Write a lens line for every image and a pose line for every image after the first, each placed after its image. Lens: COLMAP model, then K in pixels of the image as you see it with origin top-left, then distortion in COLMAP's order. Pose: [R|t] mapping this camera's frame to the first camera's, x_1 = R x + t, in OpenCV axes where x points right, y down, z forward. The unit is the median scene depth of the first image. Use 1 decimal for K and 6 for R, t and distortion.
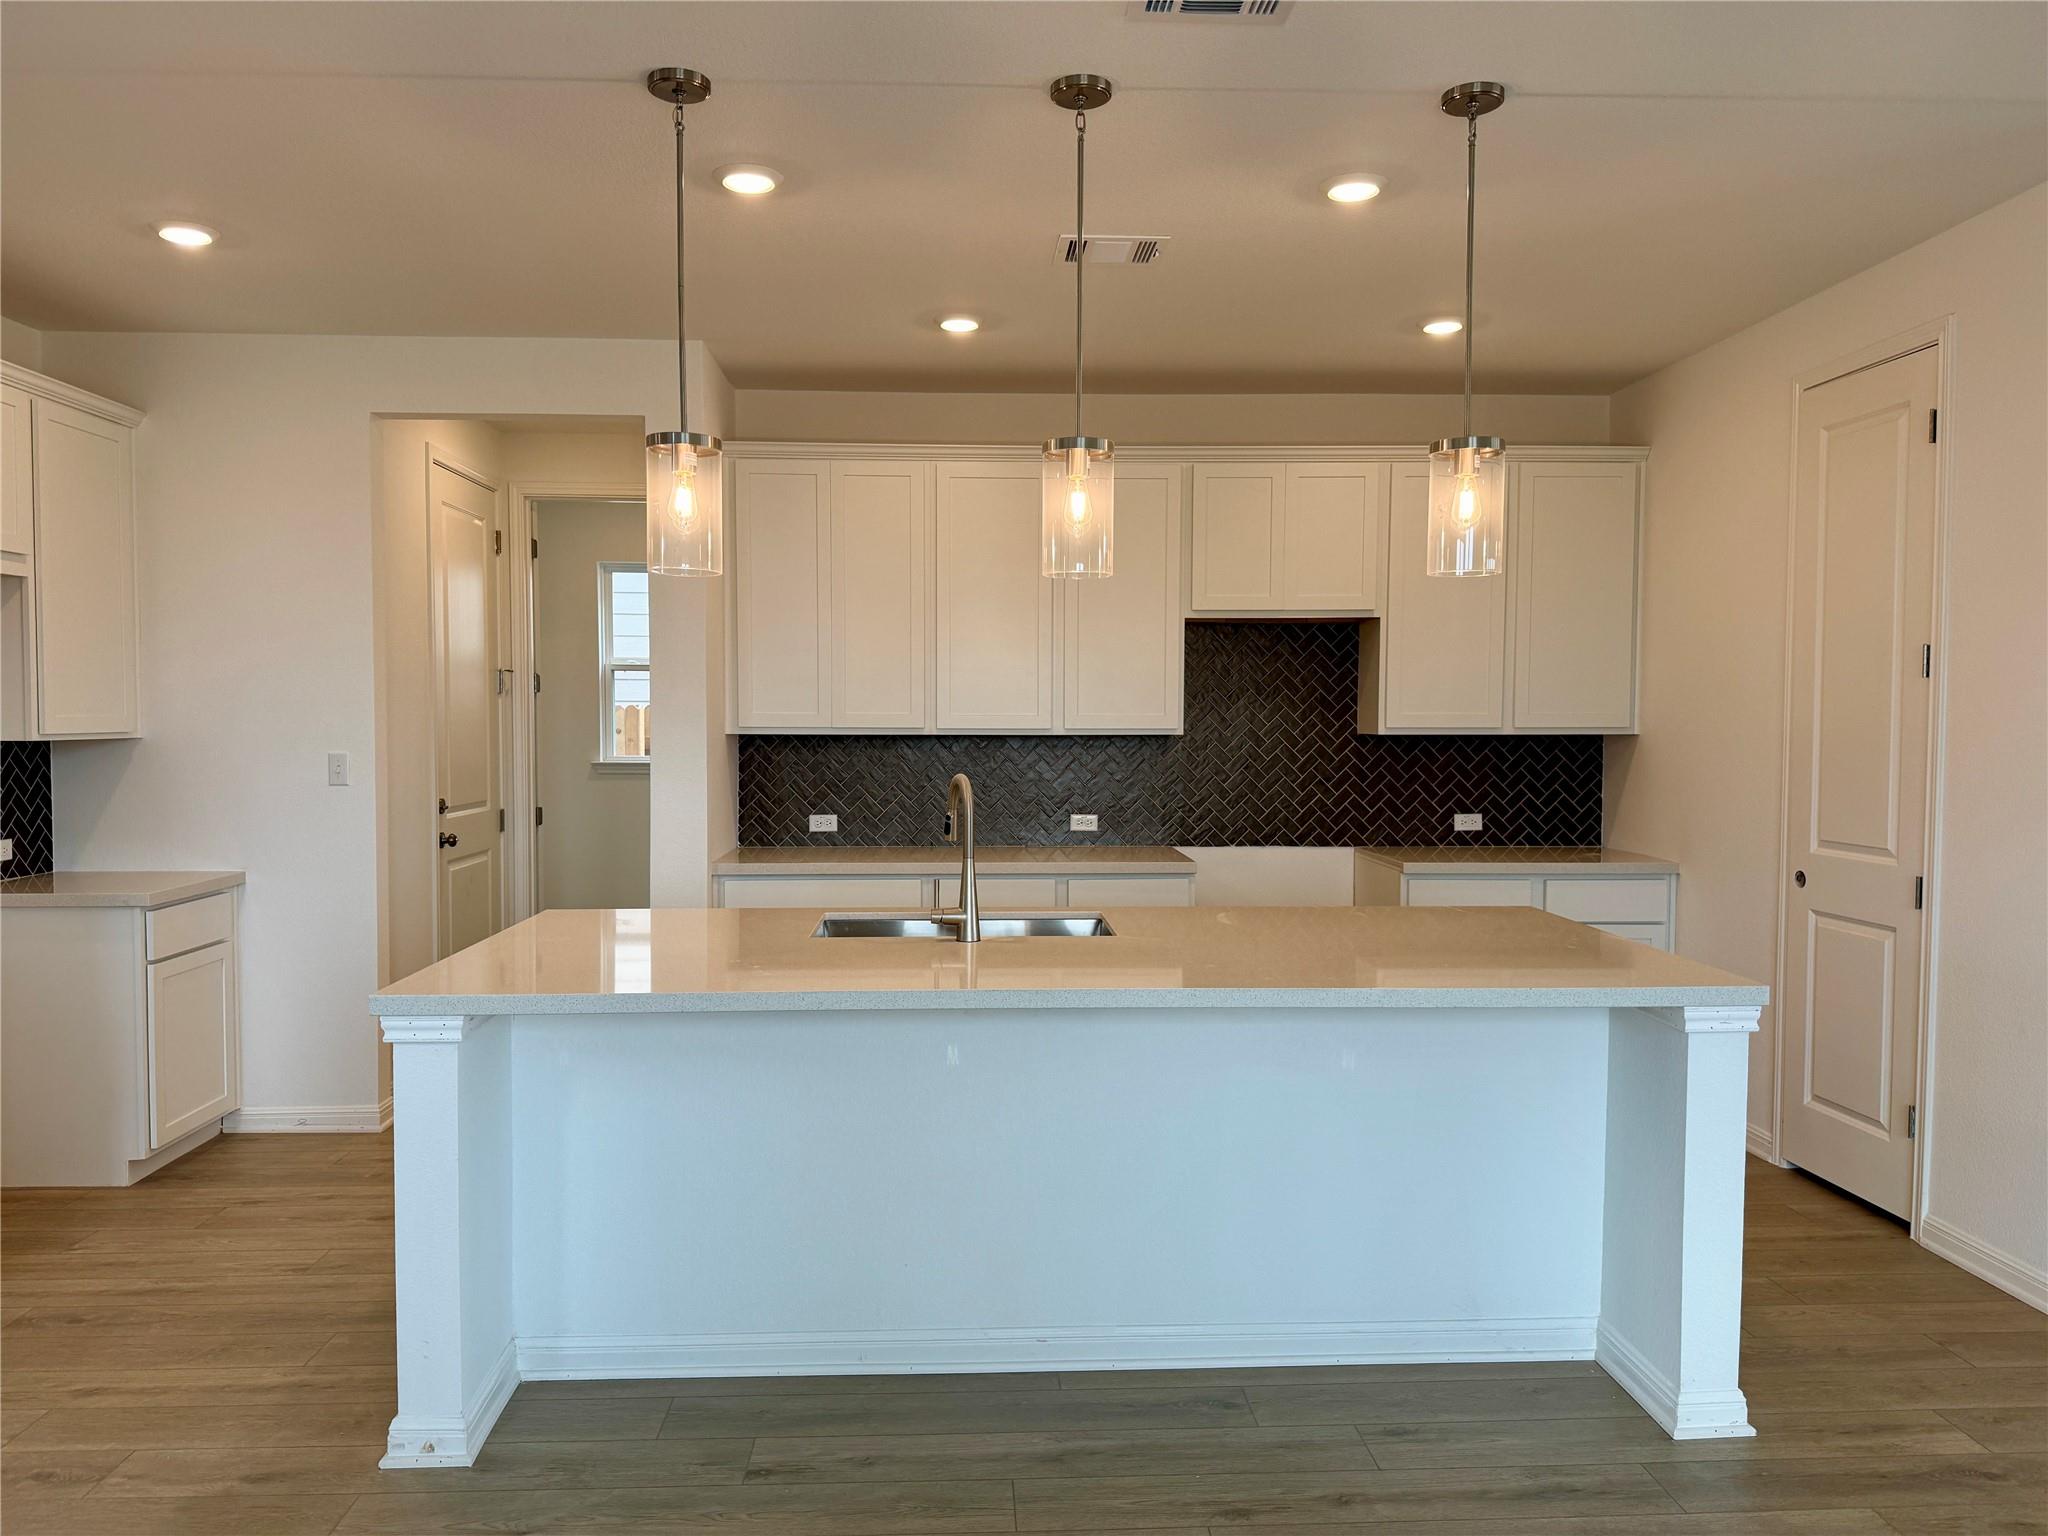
lens RADIAL K [[1443.8, 0, 1017.9], [0, 1443.8, 771.1], [0, 0, 1]] dist [0.001129, -0.008988]
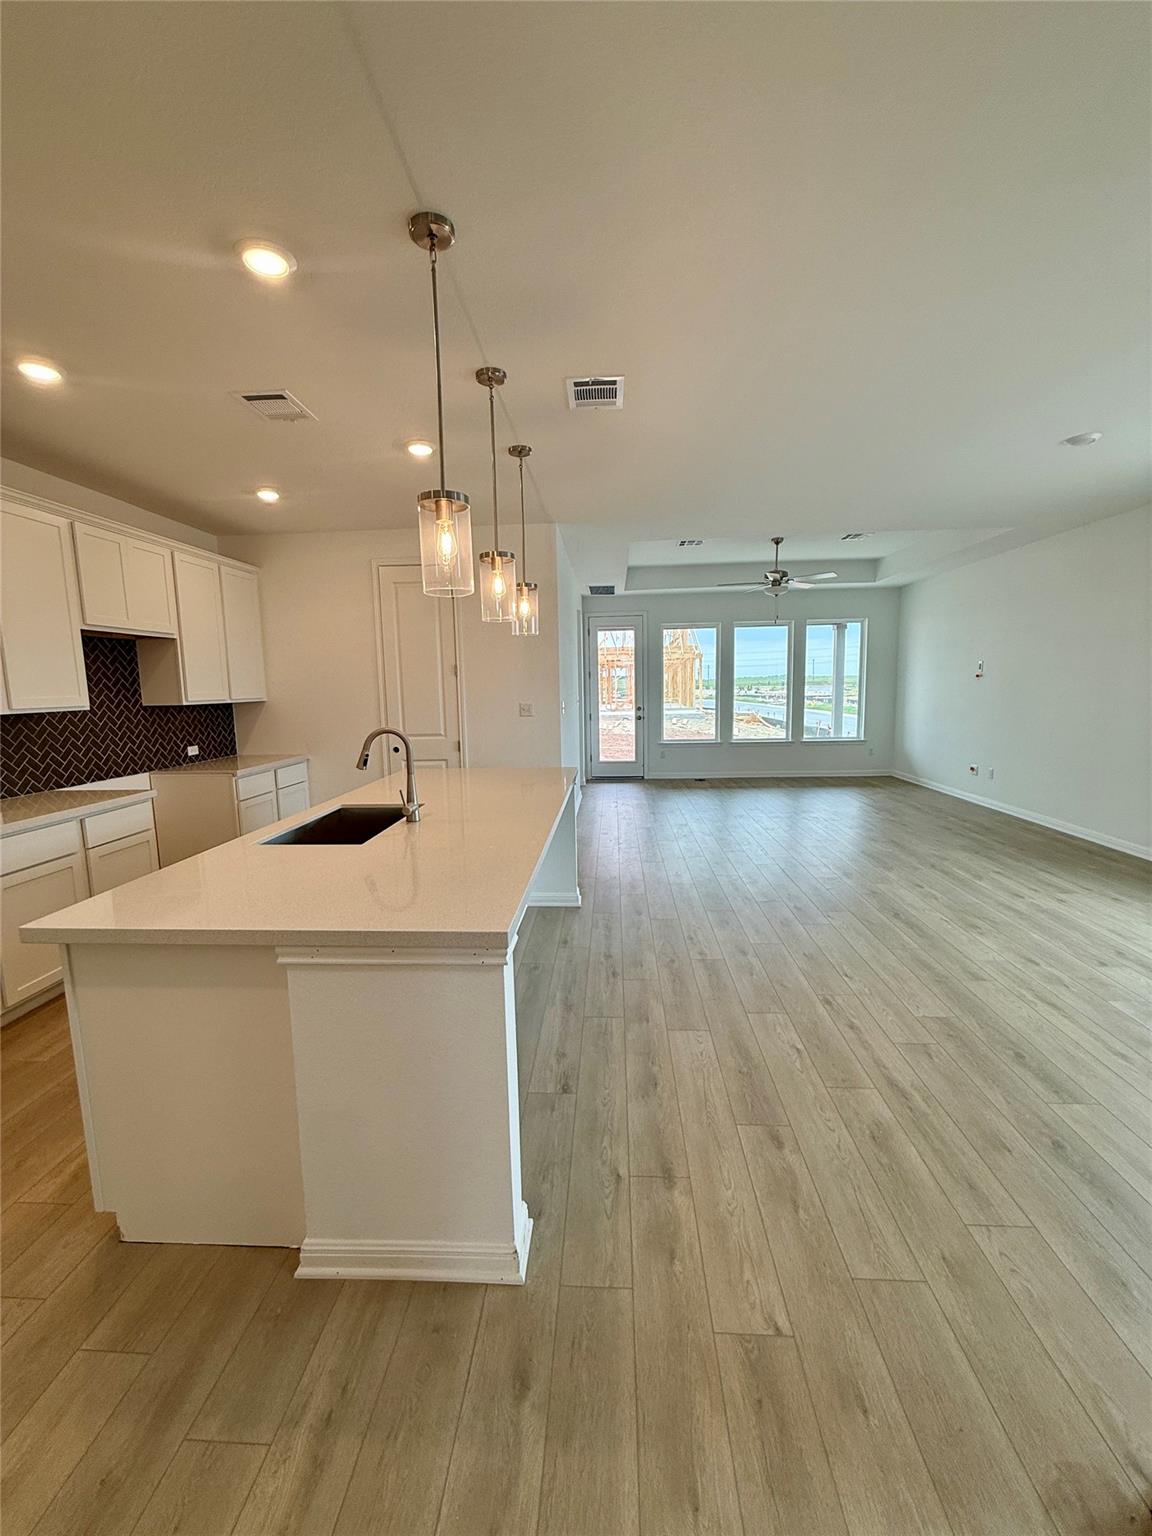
lens RADIAL K [[611.5, 0, 578.1], [0, 611.5, 762.9], [0, 0, 1]] dist [0.003265, -0.000088]
pose [[0.098086, -0.130076, 0.986640, -0.436402], [0.058308, 0.990469, 0.124784, -0.019416], [-0.993468, 0.045290, 0.104736, 0.416612]]
